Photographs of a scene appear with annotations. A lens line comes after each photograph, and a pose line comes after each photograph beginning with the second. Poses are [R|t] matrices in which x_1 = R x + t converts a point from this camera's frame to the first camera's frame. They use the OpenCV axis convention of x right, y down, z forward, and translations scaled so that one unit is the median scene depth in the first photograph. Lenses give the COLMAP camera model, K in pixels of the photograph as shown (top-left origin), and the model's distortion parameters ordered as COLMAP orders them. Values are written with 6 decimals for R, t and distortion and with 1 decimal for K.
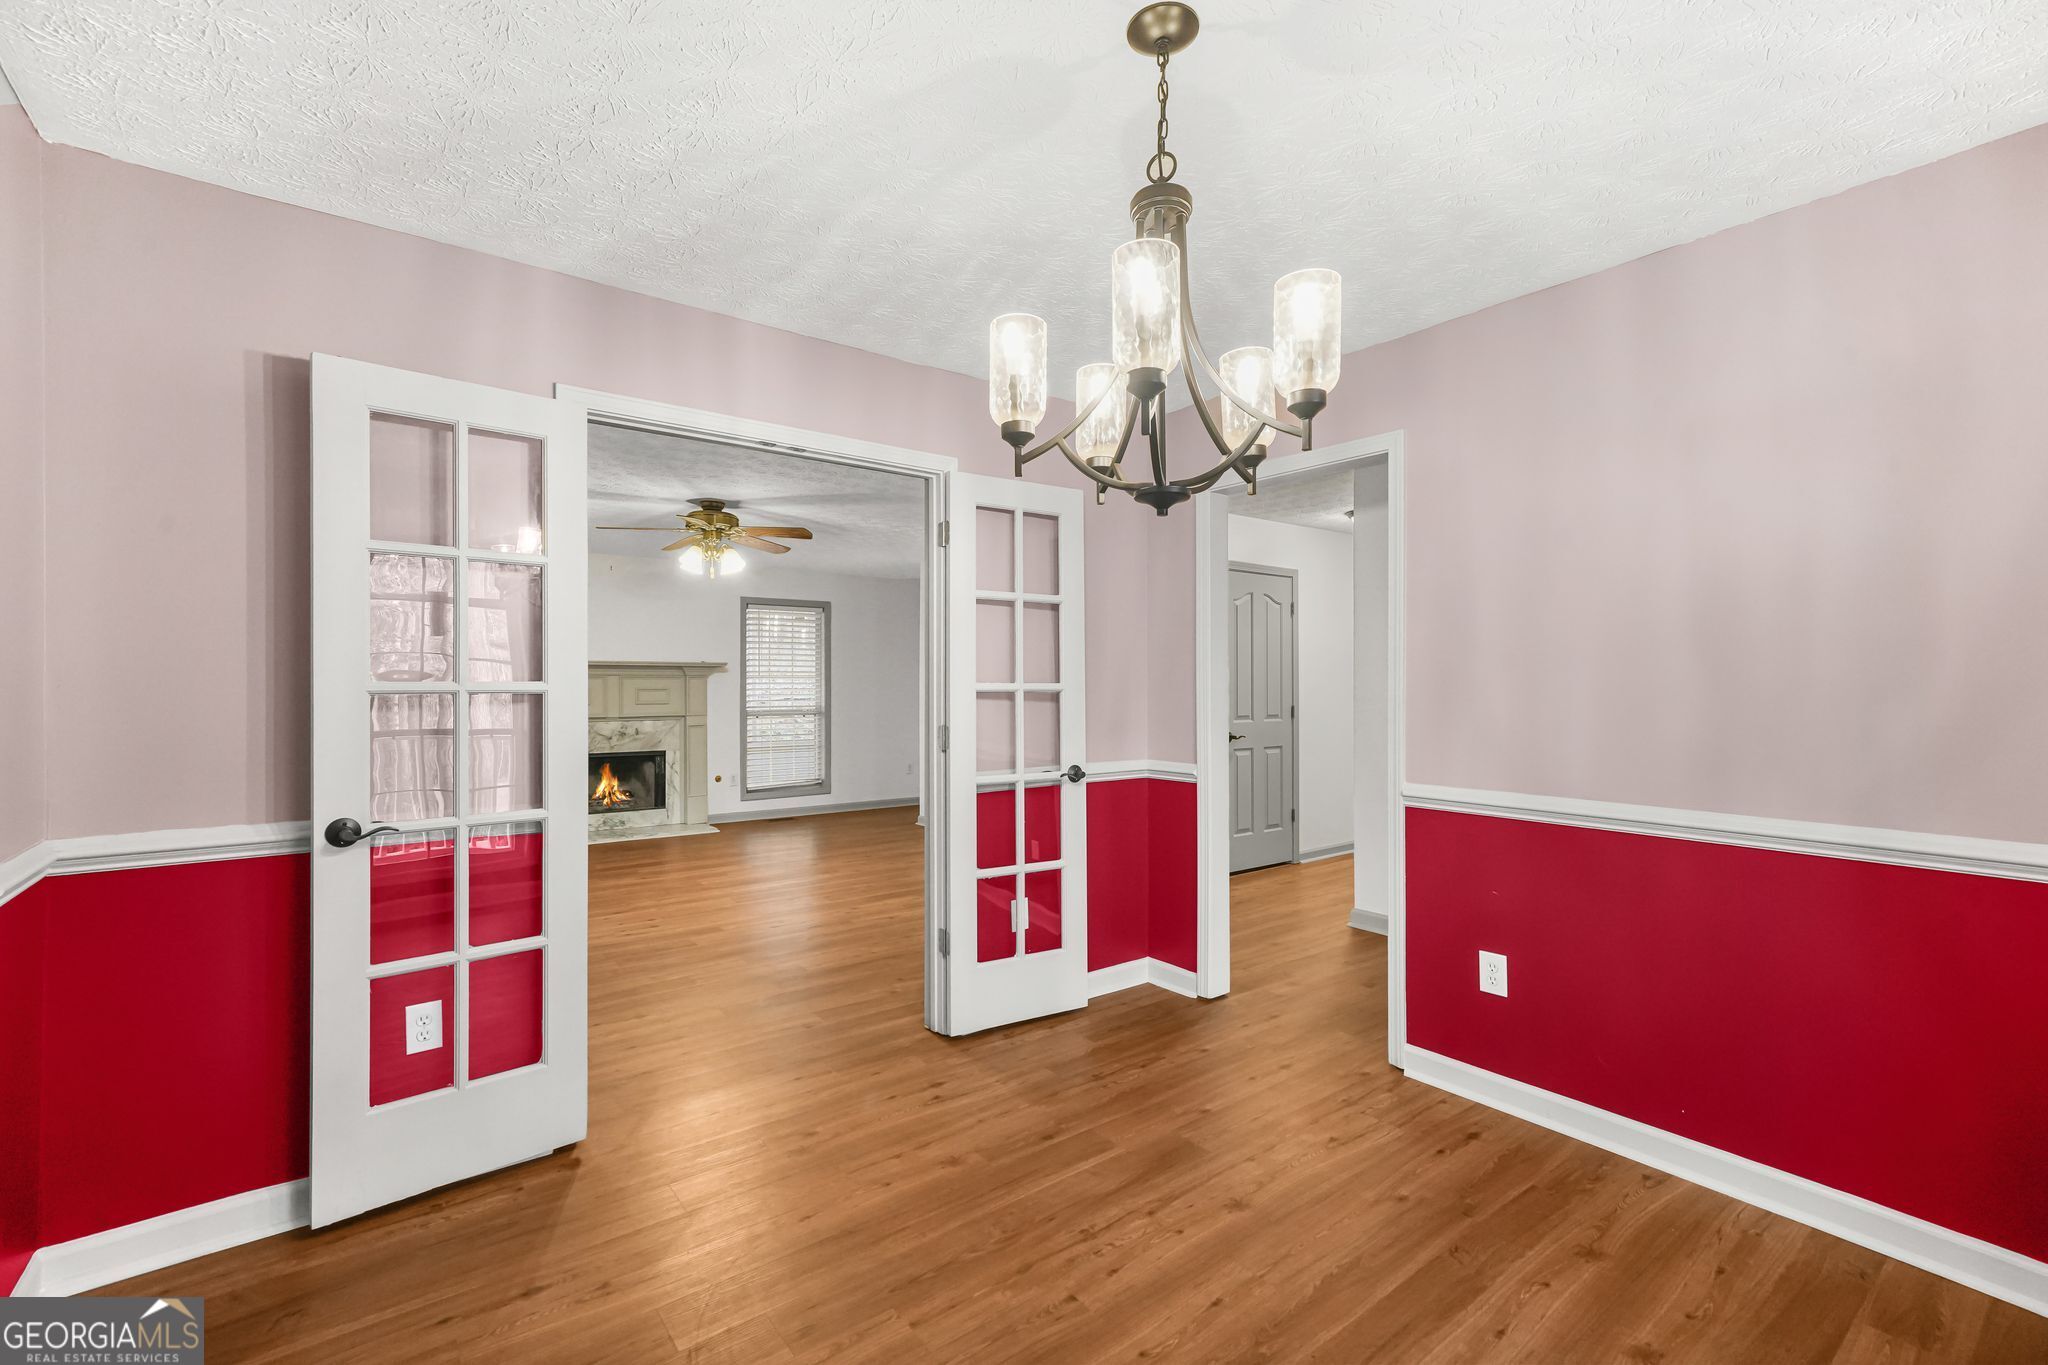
lens RADIAL K [[886.6, 0, 997.3], [0, 886.6, 685.5], [0, 0, 1]] dist [0.007728, 0.000856]
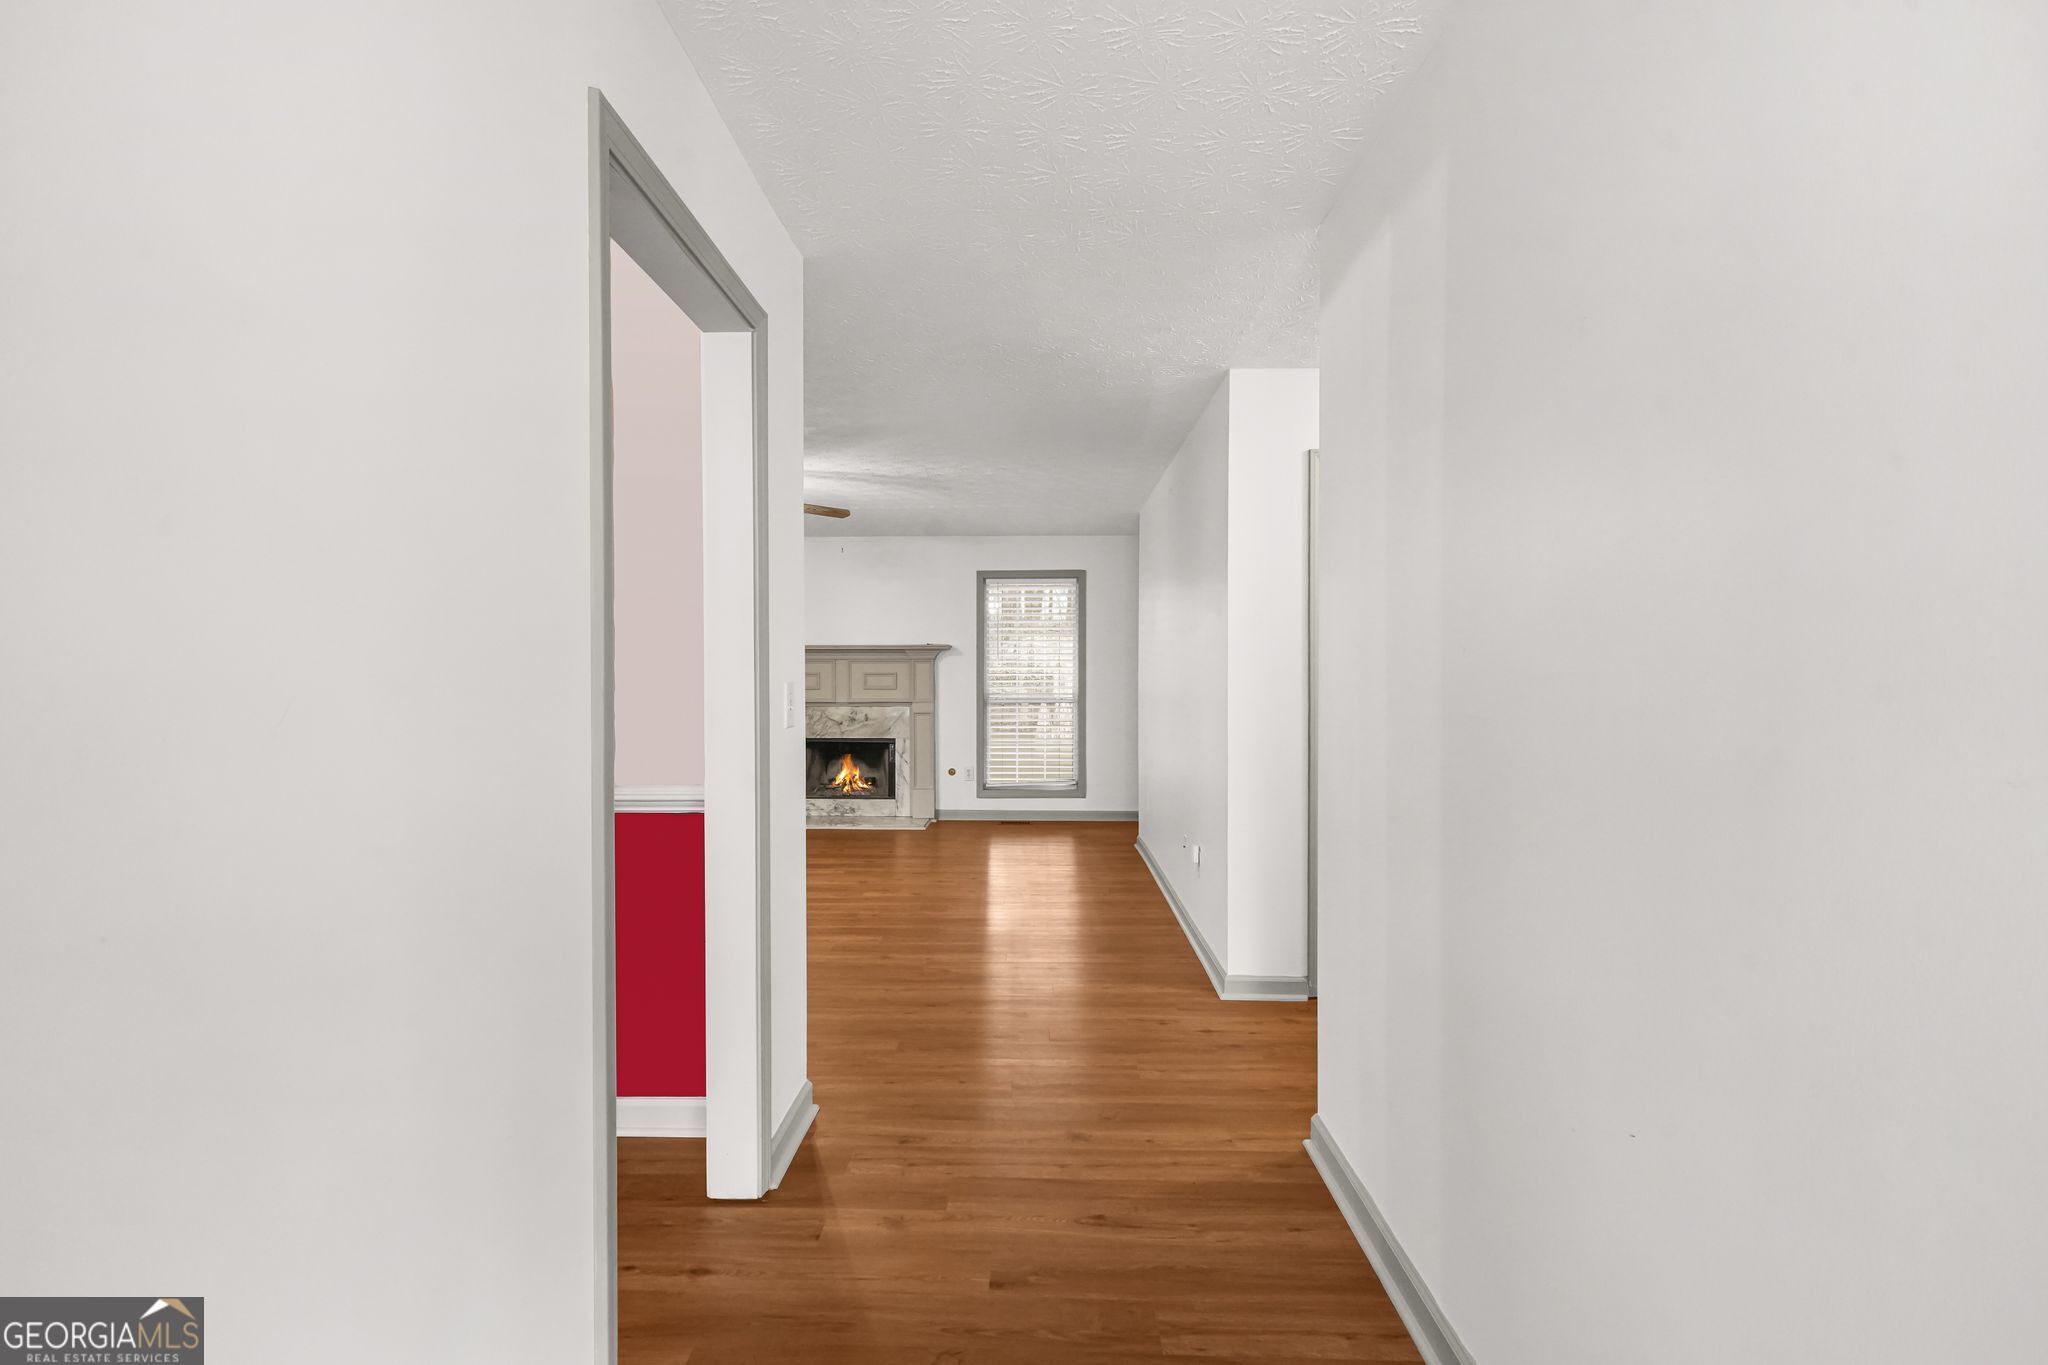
lens RADIAL K [[930.6, 0, 1010.0], [0, 930.6, 685.3], [0, 0, 1]] dist [0.008599, -0.000014]
pose [[0.783967, 0.002045, -0.620799, 0.560878], [0.003274, 0.999967, 0.007429, 0.015435], [0.620793, -0.007856, 0.783935, 0.483134]]
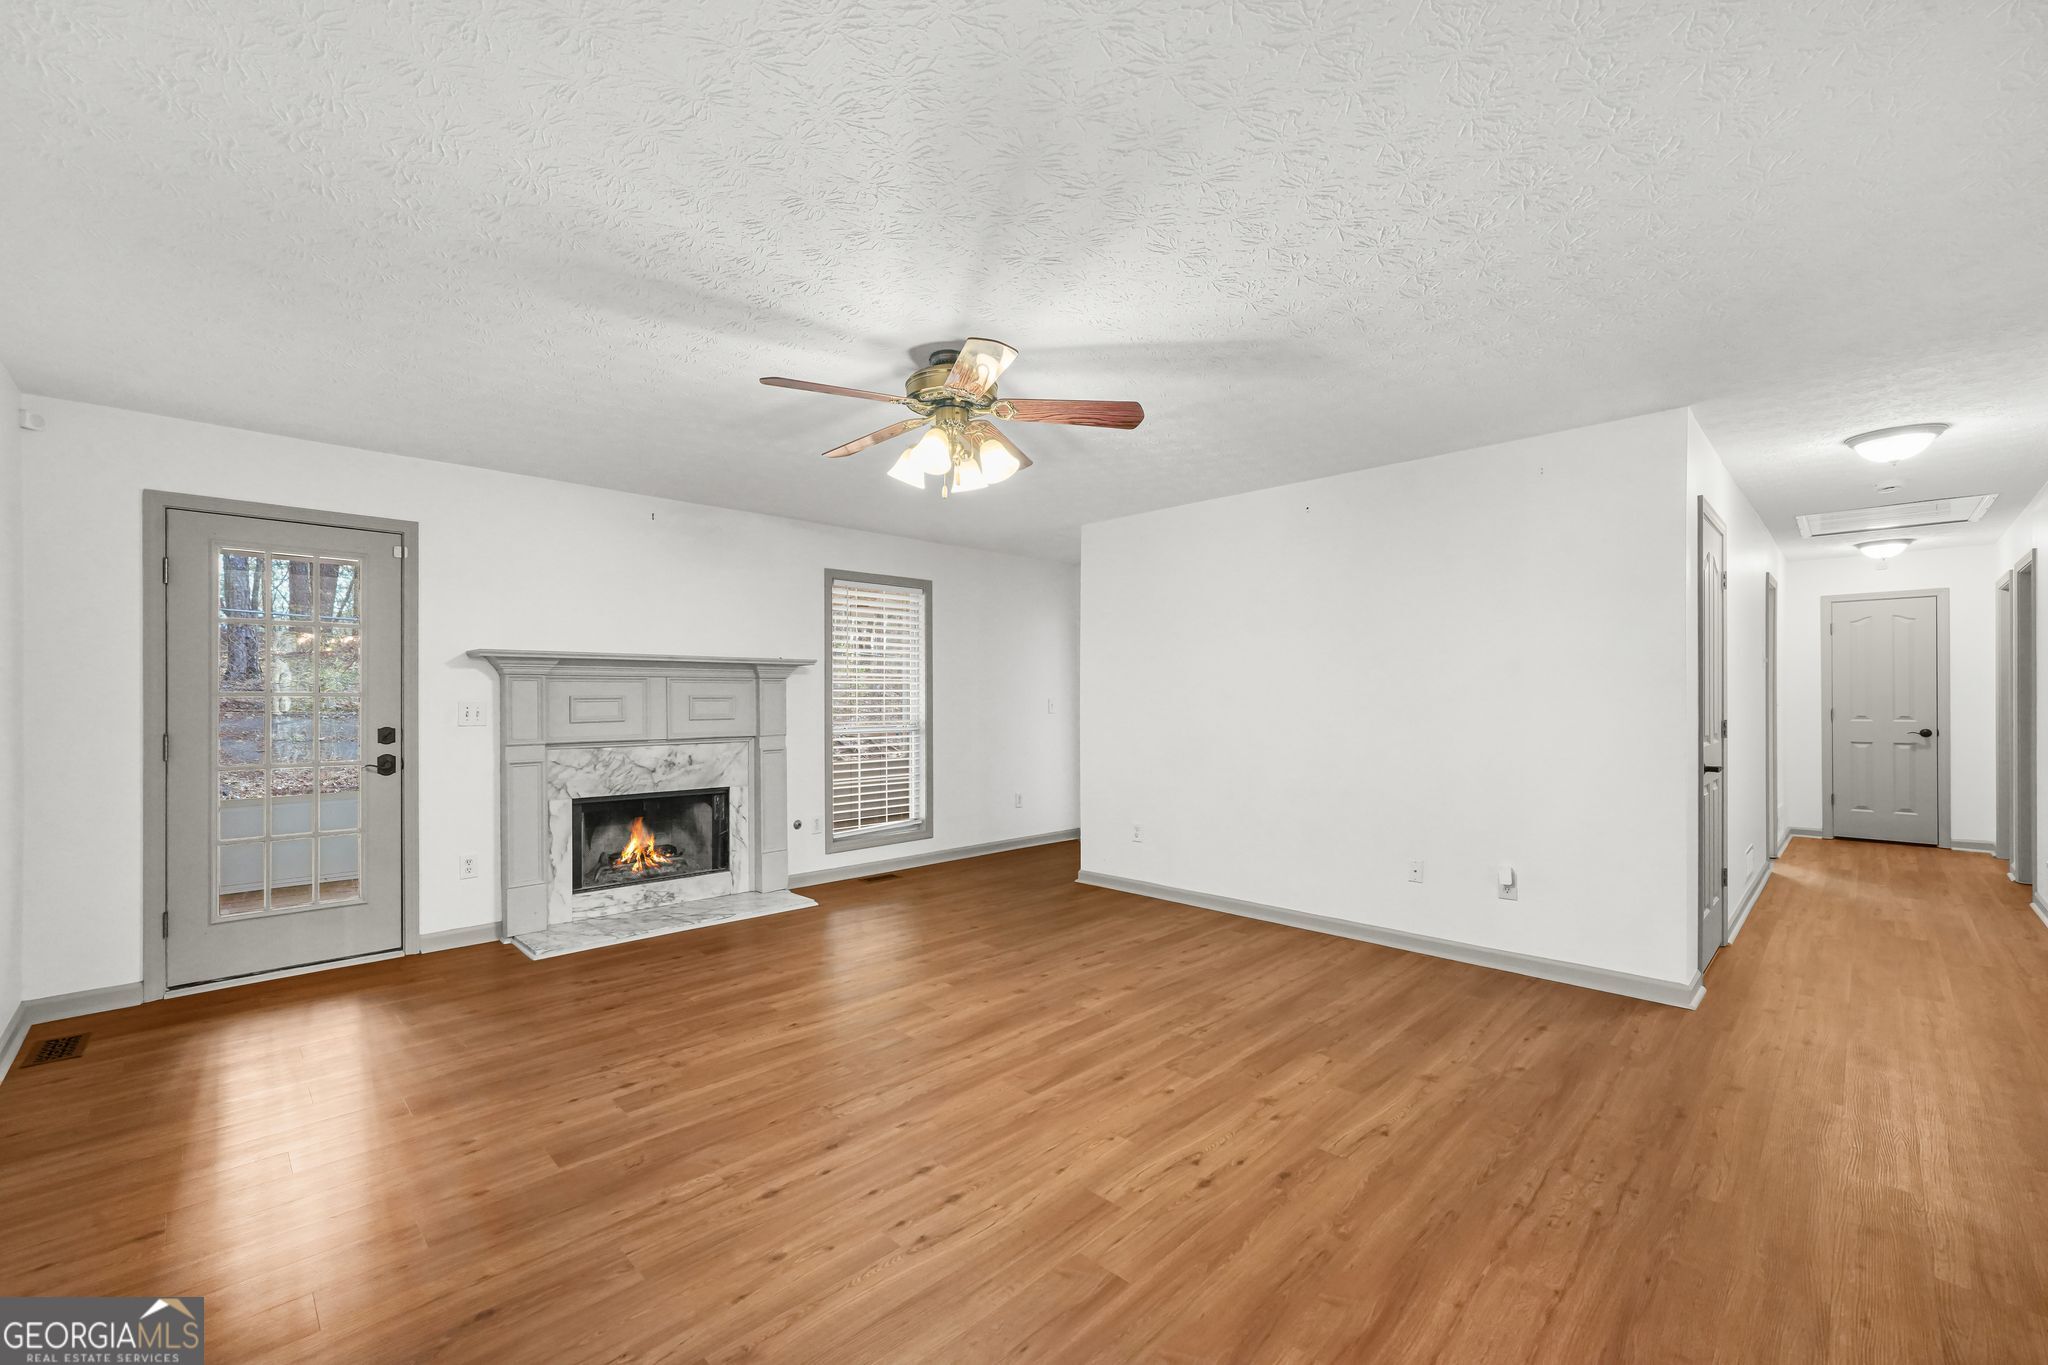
lens RADIAL K [[839.8, 0, 1001.6], [0, 839.8, 696.2], [0, 0, 1]] dist [-0.000026, 0.000223]
pose [[0.992149, -0.001822, 0.125046, -0.402276], [0.001671, 0.999998, 0.001317, 0.004046], [-0.125048, -0.001097, 0.992150, 0.536930]]
